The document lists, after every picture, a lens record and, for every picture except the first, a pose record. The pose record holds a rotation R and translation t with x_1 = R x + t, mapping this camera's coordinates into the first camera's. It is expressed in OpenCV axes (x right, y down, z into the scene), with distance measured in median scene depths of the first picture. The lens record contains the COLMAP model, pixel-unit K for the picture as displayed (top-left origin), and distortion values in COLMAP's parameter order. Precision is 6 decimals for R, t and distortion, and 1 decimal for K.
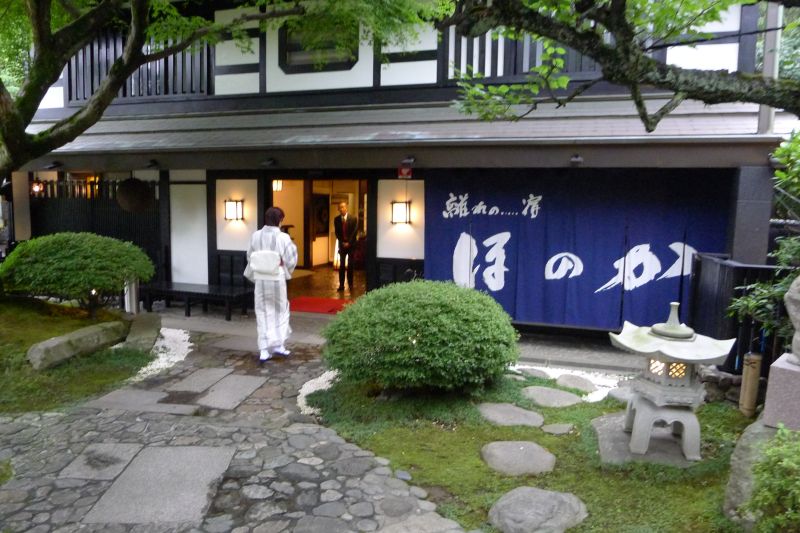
lens RADIAL K [[547.7, 0, 399.5], [0, 547.7, 265.7], [0, 0, 1]] dist [-0.035283, 0.001927]
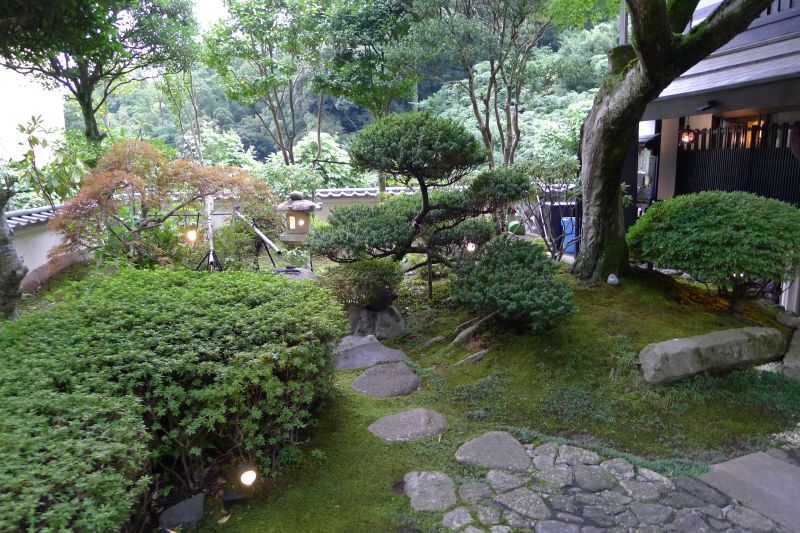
lens RADIAL K [[547.7, 0, 400.7], [0, 547.7, 264.8], [0, 0, 1]] dist [-0.035283, 0.001927]
pose [[0.478315, 0.134960, -0.867756, -0.188126], [-0.072670, 0.990814, 0.114043, -0.016212], [0.875176, 0.008512, 0.483729, 0.302603]]
